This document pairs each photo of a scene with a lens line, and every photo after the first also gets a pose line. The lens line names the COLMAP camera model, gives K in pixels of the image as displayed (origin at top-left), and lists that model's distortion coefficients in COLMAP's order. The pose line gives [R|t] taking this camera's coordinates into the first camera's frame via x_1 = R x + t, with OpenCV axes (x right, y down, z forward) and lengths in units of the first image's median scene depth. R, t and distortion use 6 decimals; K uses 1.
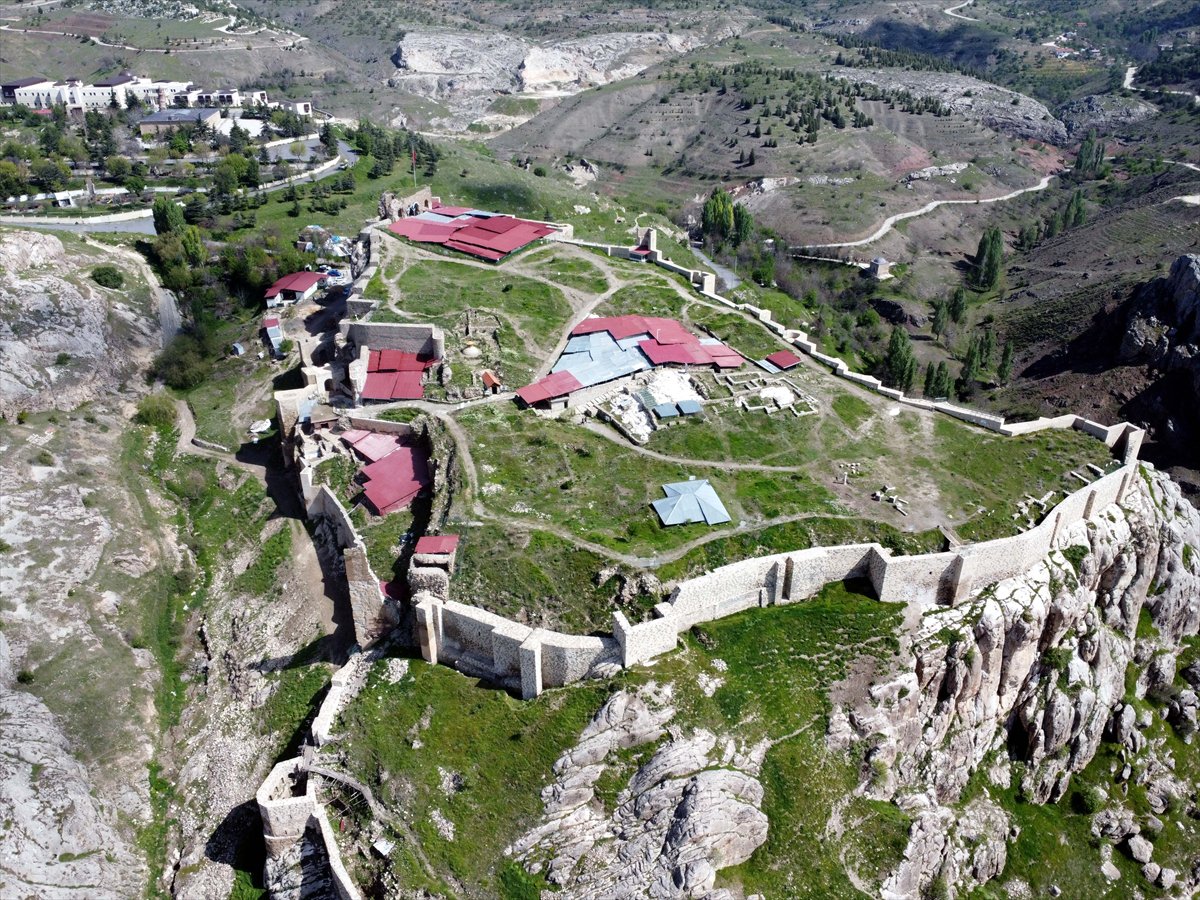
lens RADIAL K [[902.3, 0, 595.6], [0, 902.3, 451.9], [0, 0, 1]] dist [0.000701, -0.004916]
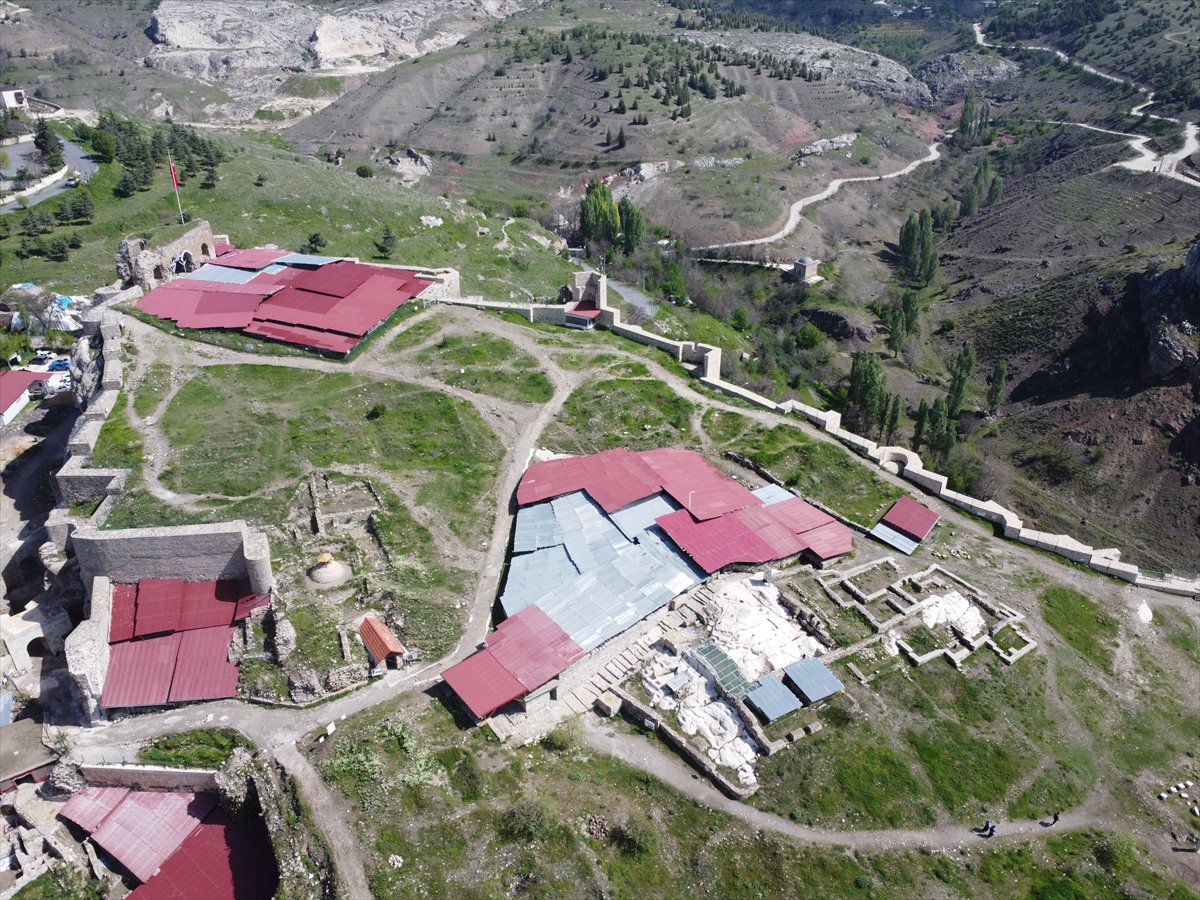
lens RADIAL K [[902.3, 0, 596.5], [0, 902.3, 453.1], [0, 0, 1]] dist [0.000701, -0.004916]
pose [[0.977137, -0.108209, 0.183013, -0.065029], [0.103804, 0.994033, 0.033507, -0.149902], [-0.185547, -0.013743, 0.982539, 0.405511]]
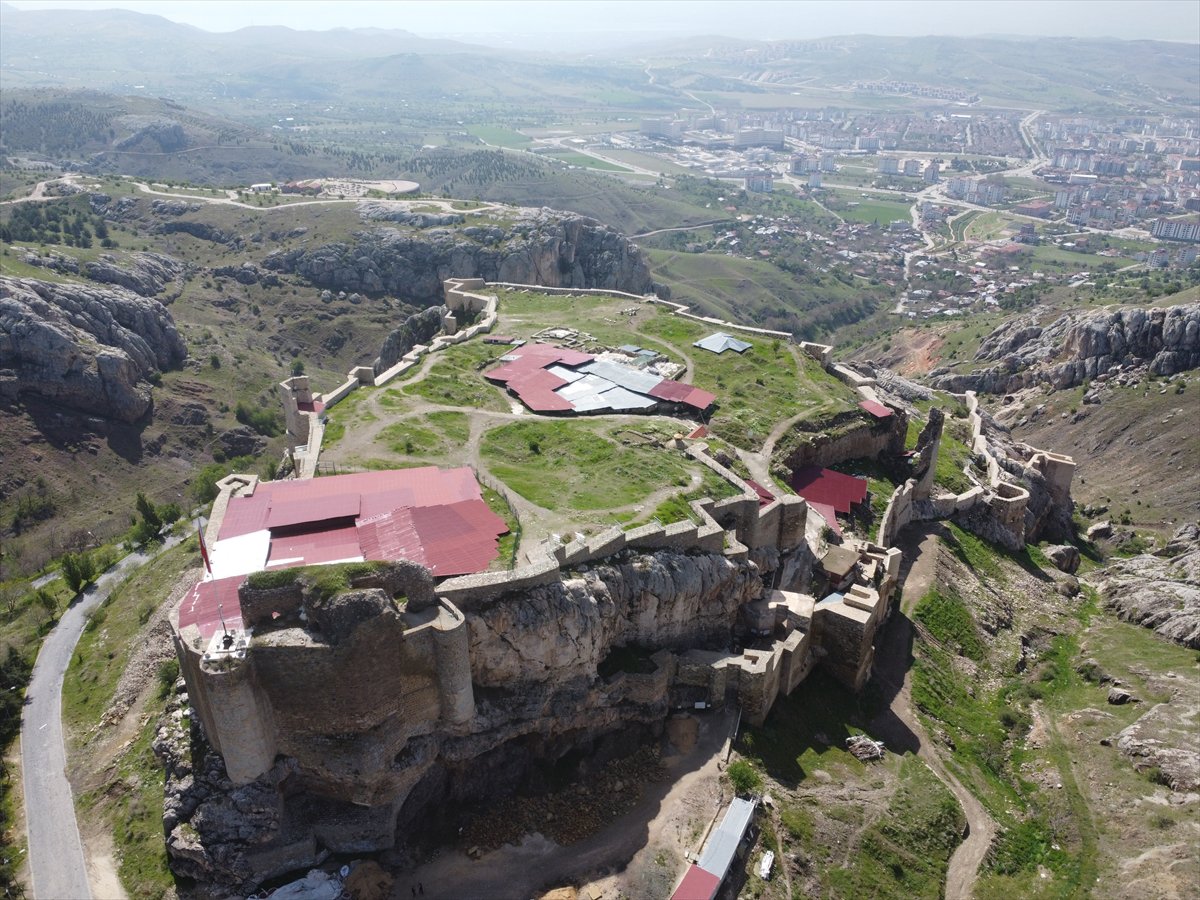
lens RADIAL K [[902.3, 0, 597.0], [0, 902.3, 452.0], [0, 0, 1]] dist [0.000701, -0.004916]
pose [[-0.603820, -0.364299, 0.709005, -0.575843], [0.383962, 0.646546, 0.659205, -0.574741], [-0.698552, 0.670273, -0.250520, 1.064062]]
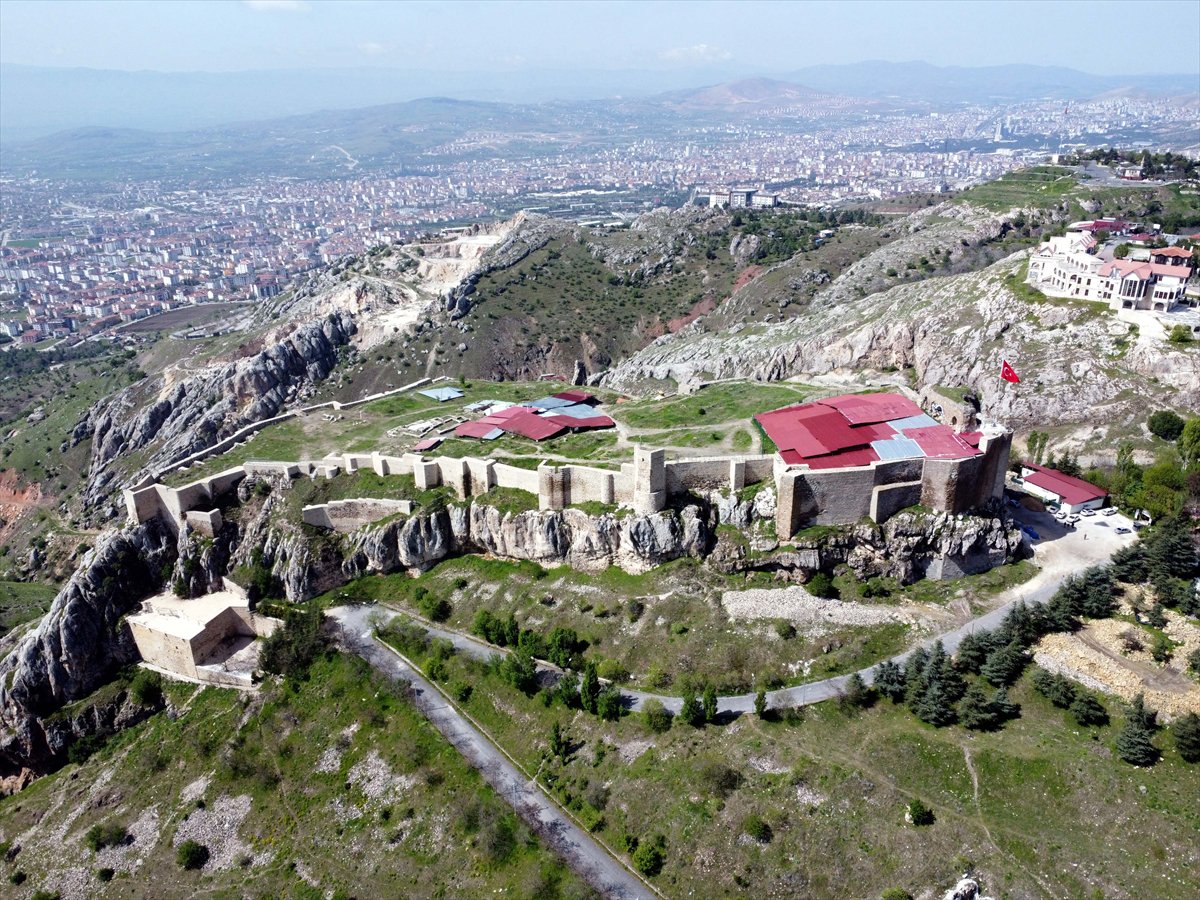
lens RADIAL K [[902.3, 0, 596.0], [0, 902.3, 453.3], [0, 0, 1]] dist [0.000701, -0.004916]
pose [[-0.857136, 0.206817, -0.471746, 0.469661], [-0.234654, 0.658513, 0.715051, -0.800964], [0.458535, 0.723593, -0.515905, 1.406841]]
